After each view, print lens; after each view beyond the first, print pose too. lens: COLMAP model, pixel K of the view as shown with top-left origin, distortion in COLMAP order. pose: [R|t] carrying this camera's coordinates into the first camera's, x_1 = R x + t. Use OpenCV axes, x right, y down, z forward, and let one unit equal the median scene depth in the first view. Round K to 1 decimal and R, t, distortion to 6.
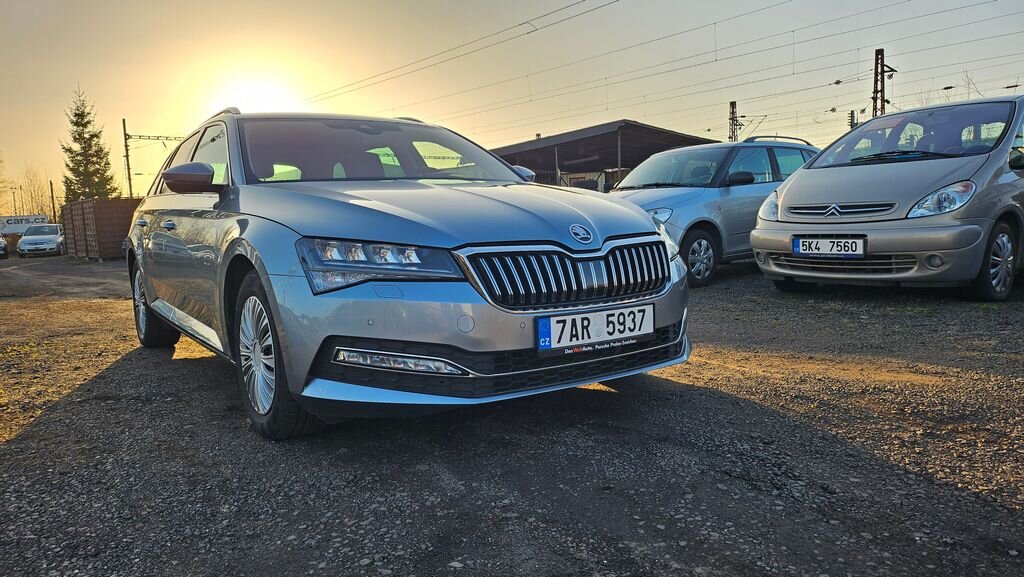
lens RADIAL K [[722.1, 0, 512.0], [0, 722.1, 288.5], [0, 0, 1]] dist [0.088296, -0.101982]
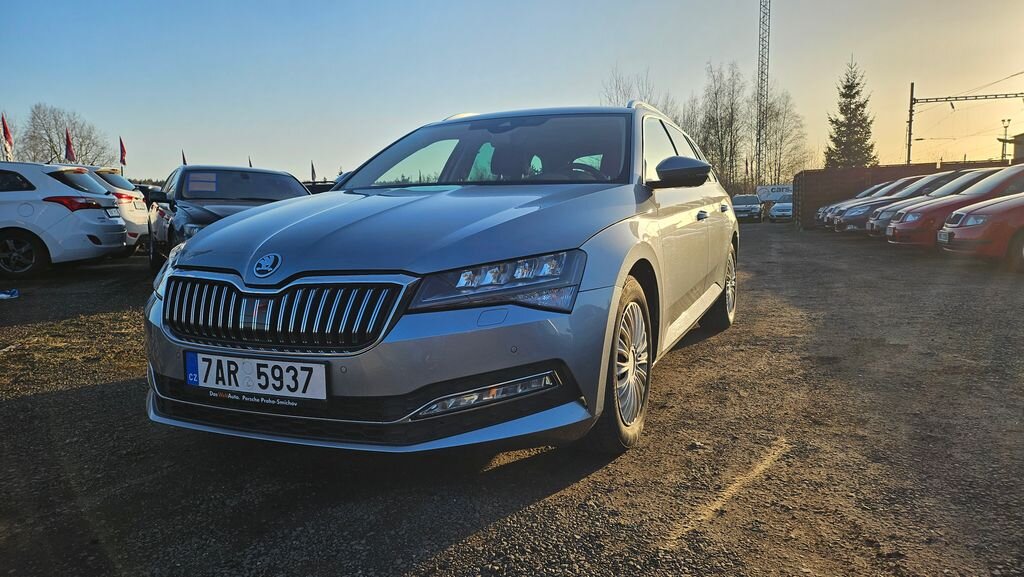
lens RADIAL K [[722.1, 0, 512.0], [0, 722.1, 288.5], [0, 0, 1]] dist [0.088296, -0.101982]
pose [[0.530617, 0.123388, -0.838583, 0.971725], [-0.083755, 0.992138, 0.092986, -0.152089], [0.843463, 0.020896, 0.536780, 0.773431]]
